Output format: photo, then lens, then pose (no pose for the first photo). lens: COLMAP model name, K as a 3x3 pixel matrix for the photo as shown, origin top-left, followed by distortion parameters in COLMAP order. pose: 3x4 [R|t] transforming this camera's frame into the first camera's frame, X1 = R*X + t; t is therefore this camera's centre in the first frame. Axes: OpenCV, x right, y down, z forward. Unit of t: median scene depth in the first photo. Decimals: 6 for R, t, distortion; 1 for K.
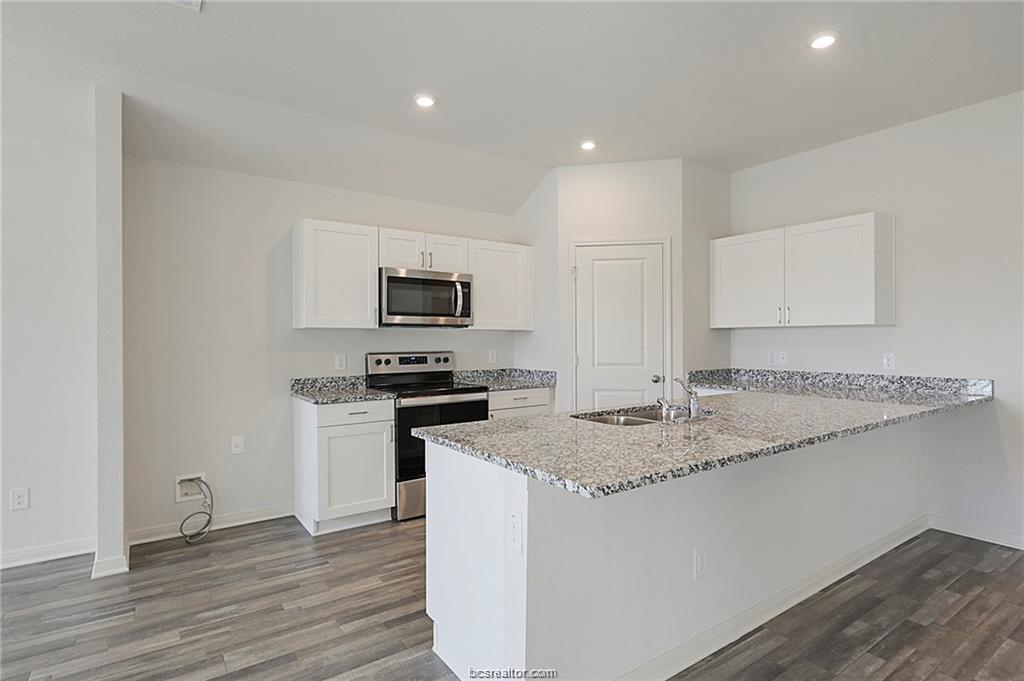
lens RADIAL K [[532.3, 0, 517.4], [0, 532.3, 342.6], [0, 0, 1]] dist [-0.001958, 0.001740]
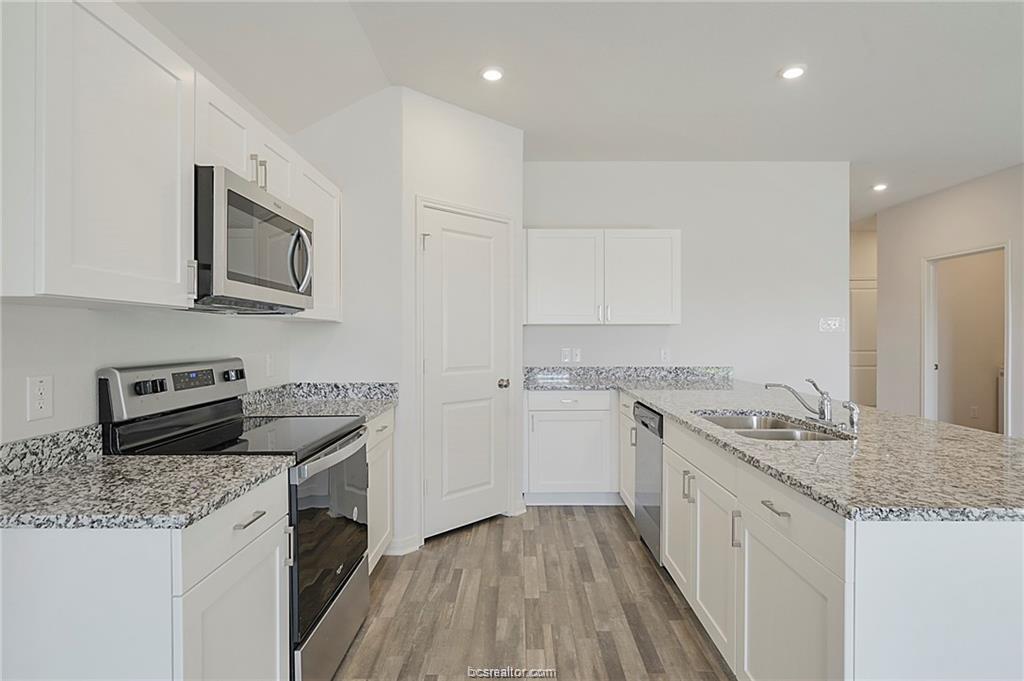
lens RADIAL K [[532.3, 0, 509.0], [0, 532.3, 338.6], [0, 0, 1]] dist [-0.001958, 0.001740]
pose [[0.592038, -0.000764, 0.805909, -0.409956], [0.004376, 0.999988, -0.002267, -0.000560], [-0.805898, 0.004869, 0.592034, 0.494976]]
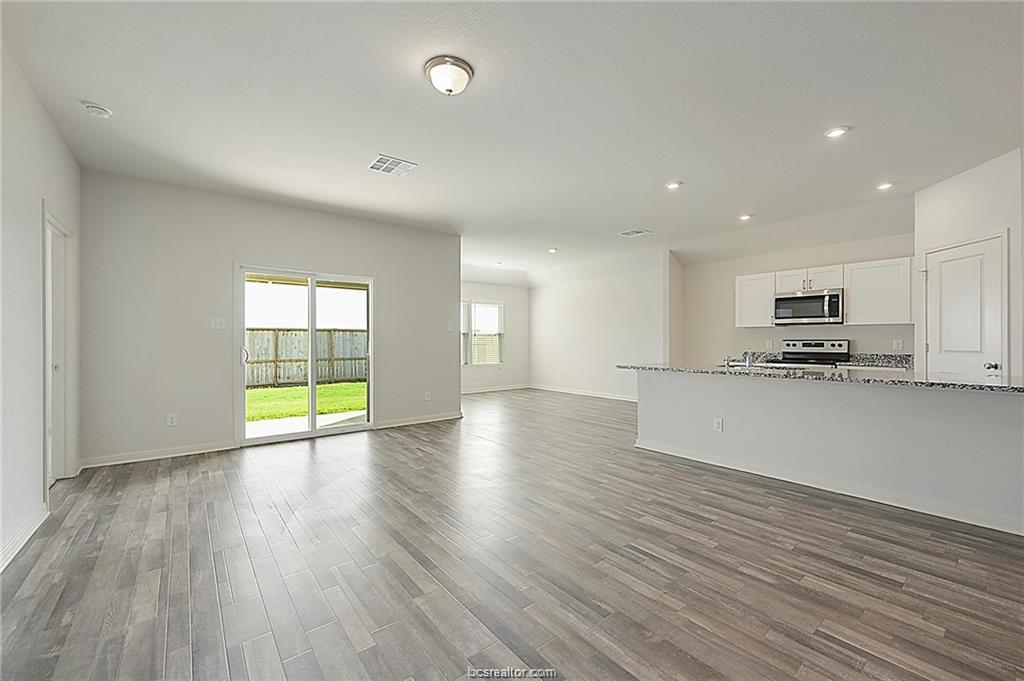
lens RADIAL K [[416.7, 0, 510.0], [0, 416.7, 336.5], [0, 0, 1]] dist [0.004116, 0.000468]
pose [[0.050719, -0.004485, -0.998703, 1.043444], [-0.007269, 0.999962, -0.004860, 0.020549], [0.998686, 0.007506, 0.050685, -0.000358]]
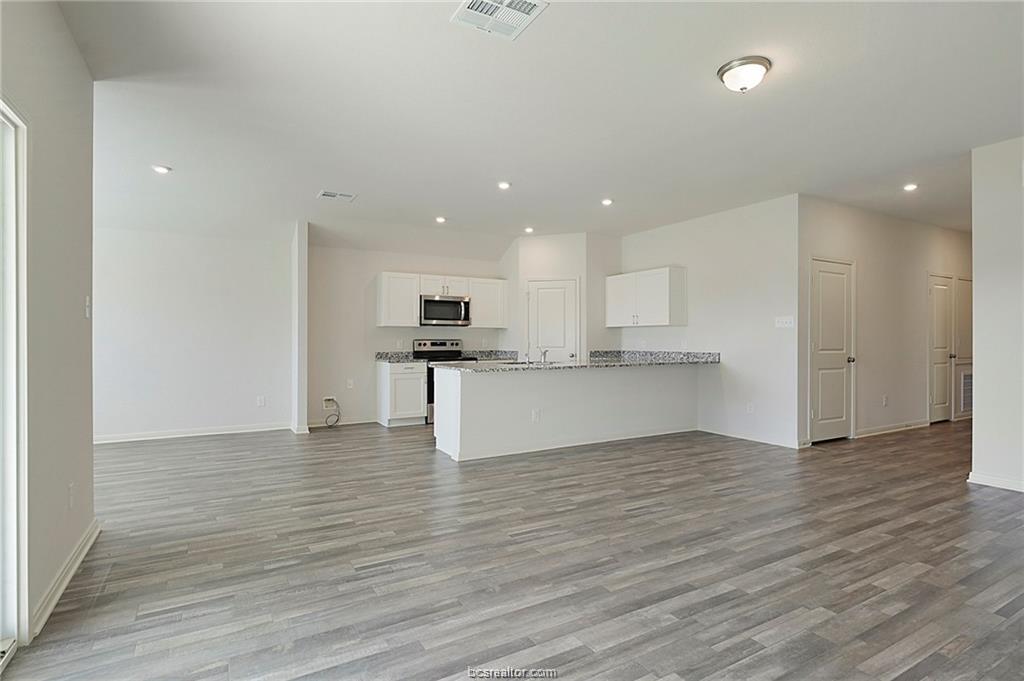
lens RADIAL K [[532.3, 0, 518.4], [0, 532.3, 340.2], [0, 0, 1]] dist [-0.001958, 0.001740]
pose [[0.995558, 0.004533, -0.094044, 0.278194], [-0.005168, 0.999965, -0.006509, 0.033465], [0.094011, 0.006966, 0.995547, -0.892026]]
